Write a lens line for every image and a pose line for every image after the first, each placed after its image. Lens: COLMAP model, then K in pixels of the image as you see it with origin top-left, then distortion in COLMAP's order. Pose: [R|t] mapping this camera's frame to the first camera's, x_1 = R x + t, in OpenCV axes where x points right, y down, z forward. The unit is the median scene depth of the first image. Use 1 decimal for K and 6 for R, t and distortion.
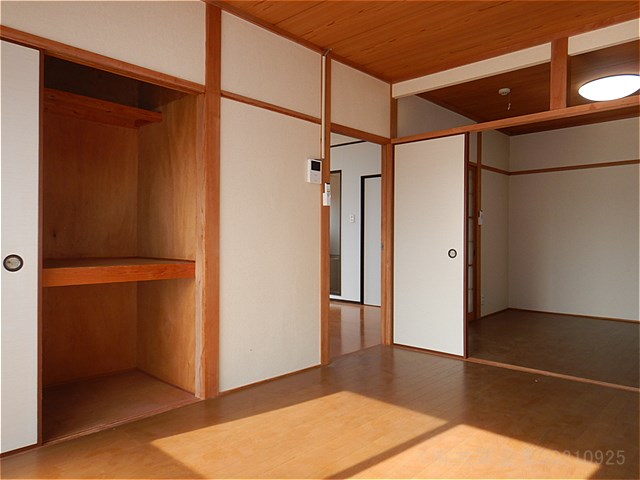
lens RADIAL K [[457.6, 0, 320.0], [0, 457.6, 240.0], [0, 0, 1]] dist [0.034462, -0.024120]
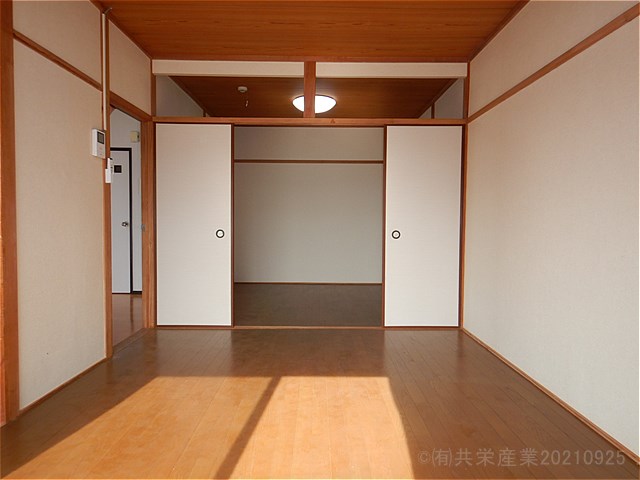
lens RADIAL K [[457.6, 0, 320.0], [0, 457.6, 240.0], [0, 0, 1]] dist [0.034462, -0.024120]
pose [[0.731125, -0.026117, 0.681743, -0.305707], [-0.005263, 0.999021, 0.043917, -0.005254], [-0.682223, -0.035697, 0.730272, 0.048106]]
